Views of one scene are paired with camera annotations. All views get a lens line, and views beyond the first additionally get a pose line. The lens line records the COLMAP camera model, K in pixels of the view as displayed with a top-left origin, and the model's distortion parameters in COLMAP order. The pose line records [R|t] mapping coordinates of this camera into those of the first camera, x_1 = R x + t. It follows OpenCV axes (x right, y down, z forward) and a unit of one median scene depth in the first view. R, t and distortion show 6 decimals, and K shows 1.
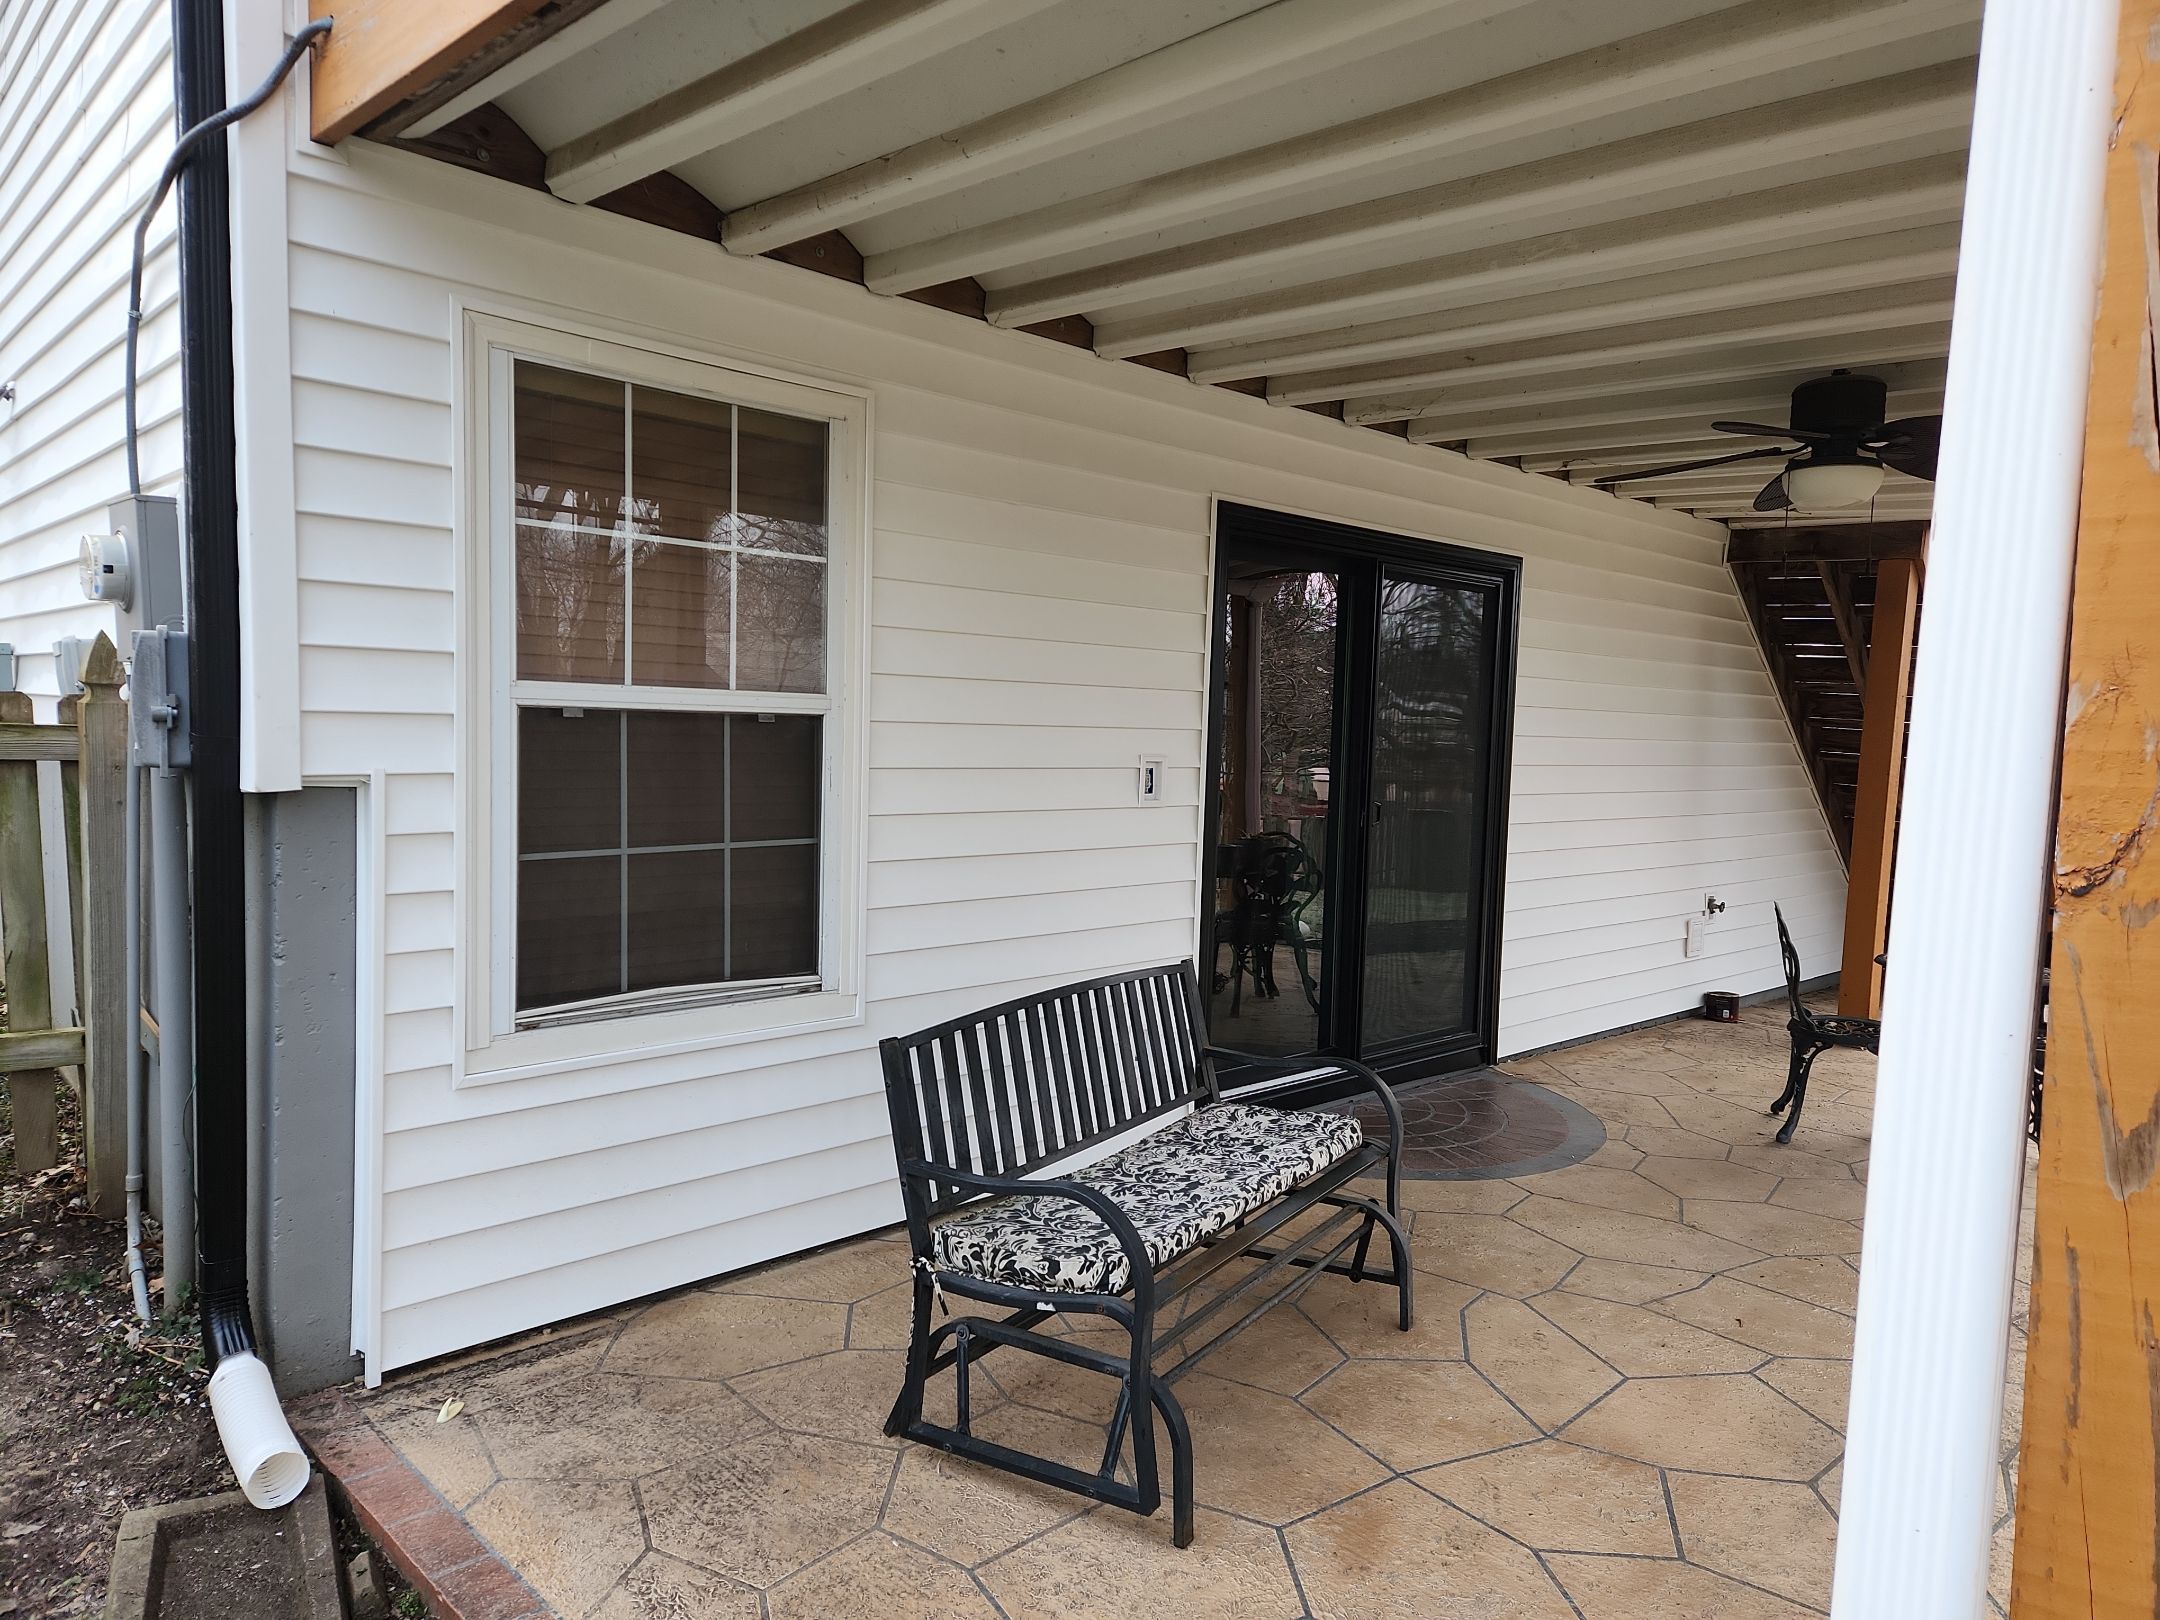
lens RADIAL K [[1426.4, 0, 1058.7], [0, 1426.4, 803.4], [0, 0, 1]] dist [0.077225, -0.057909]
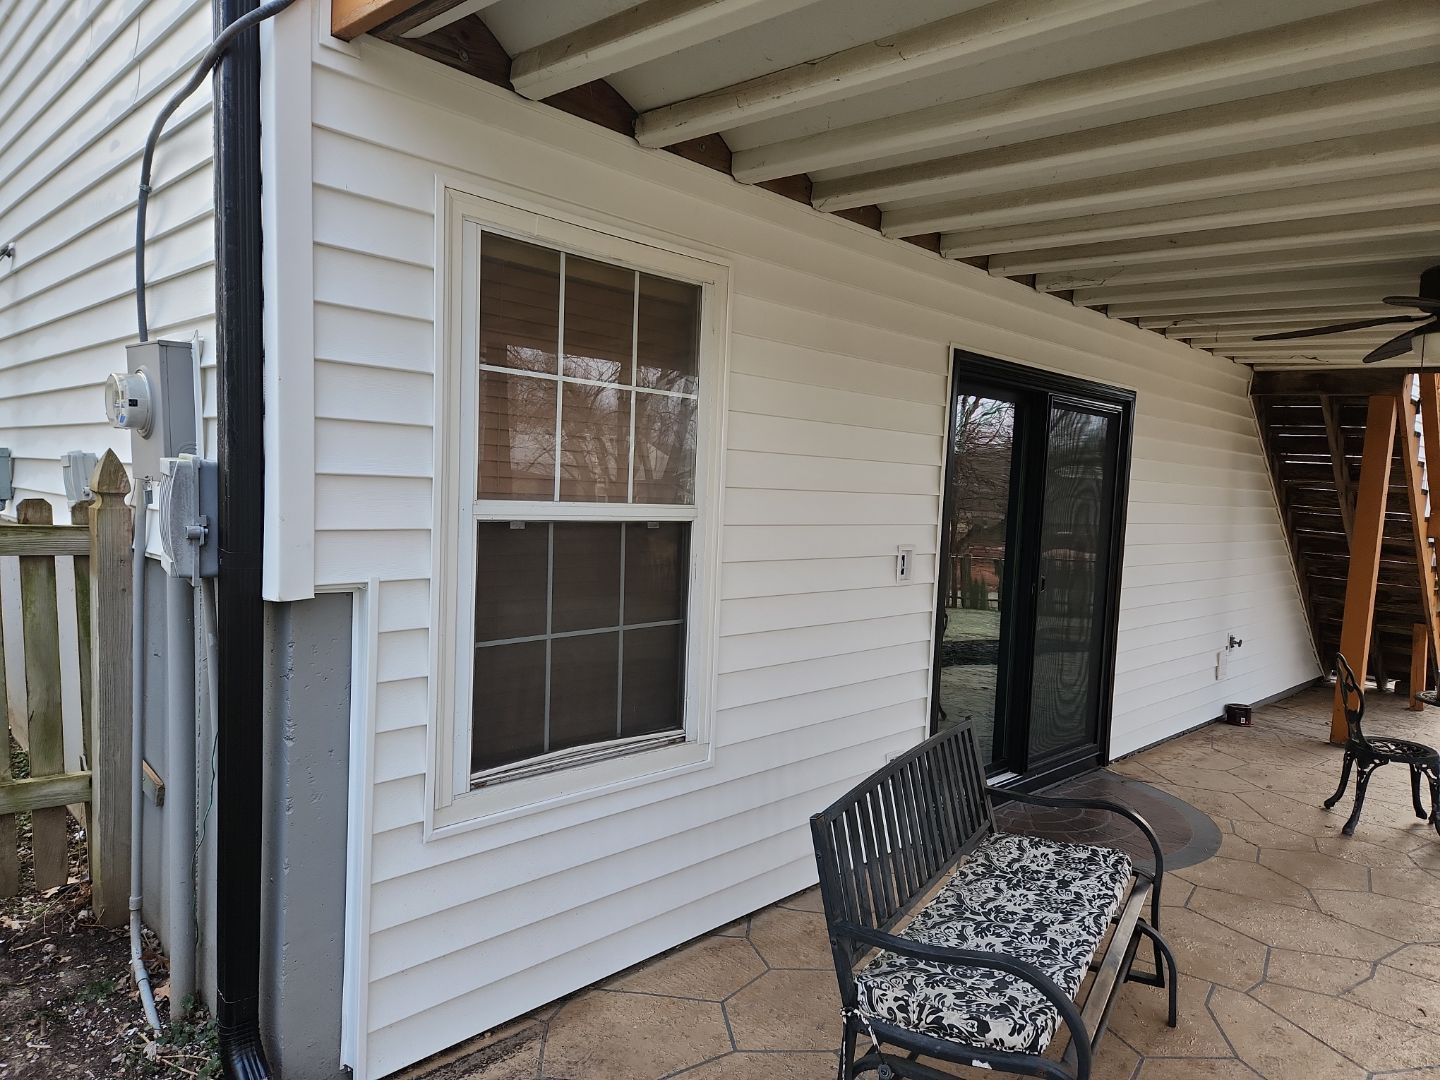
lens RADIAL K [[950.9, 0, 689.5], [0, 950.9, 548.1], [0, 0, 1]] dist [0.077225, -0.057909]
pose [[0.999569, 0.008840, 0.027986, -0.204282], [-0.009110, 0.999913, 0.009521, -0.050215], [-0.027899, -0.009772, 0.999563, 0.184223]]
